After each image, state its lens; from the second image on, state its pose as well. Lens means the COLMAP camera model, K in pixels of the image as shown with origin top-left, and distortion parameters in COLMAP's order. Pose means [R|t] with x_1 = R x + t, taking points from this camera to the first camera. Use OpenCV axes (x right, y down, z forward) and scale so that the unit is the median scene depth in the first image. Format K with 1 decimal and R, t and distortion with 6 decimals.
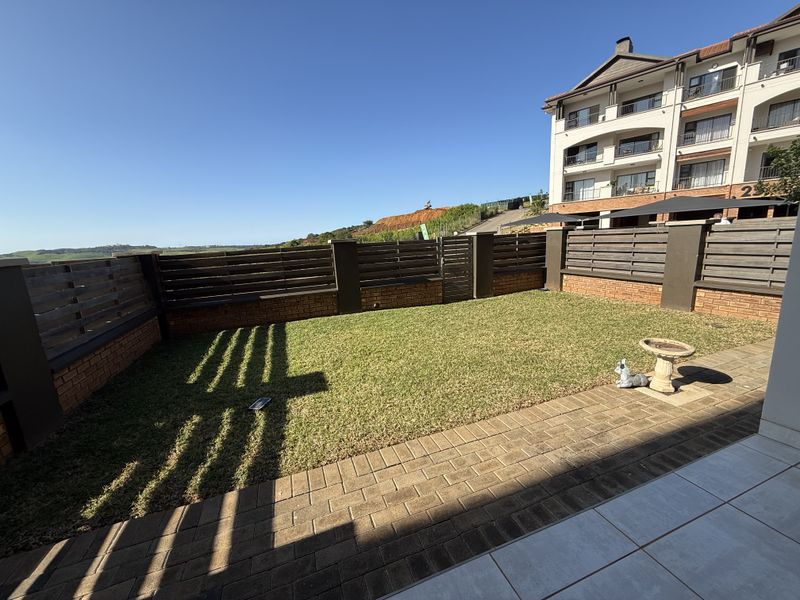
lens RADIAL K [[319.5, 0, 400.0], [0, 319.5, 300.0], [0, 0, 1]] dist [0.000917, 0.000199]
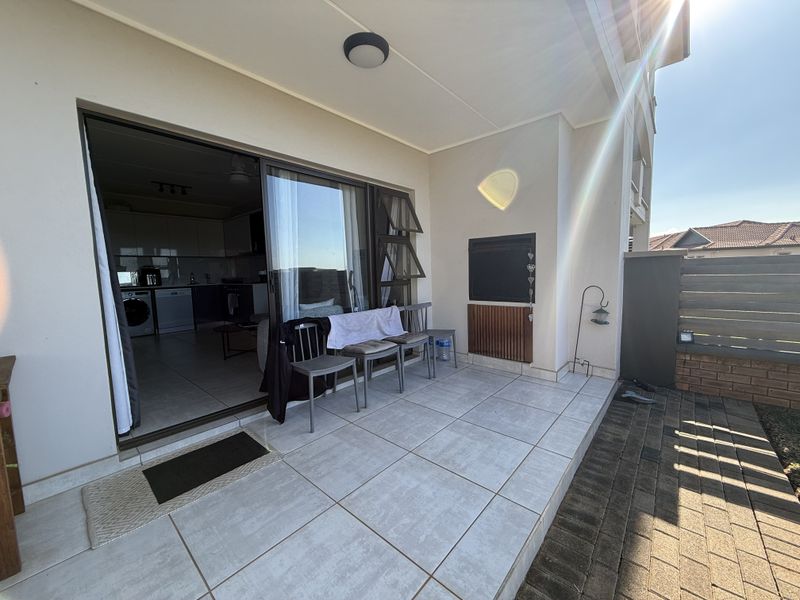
lens RADIAL K [[319.5, 0, 400.0], [0, 319.5, 300.0], [0, 0, 1]] dist [0.000917, 0.000199]
pose [[-0.875026, 0.124753, -0.467725, 1.020155], [-0.017434, 0.957473, 0.287994, -0.232117], [0.483763, 0.260156, -0.835639, 1.332386]]
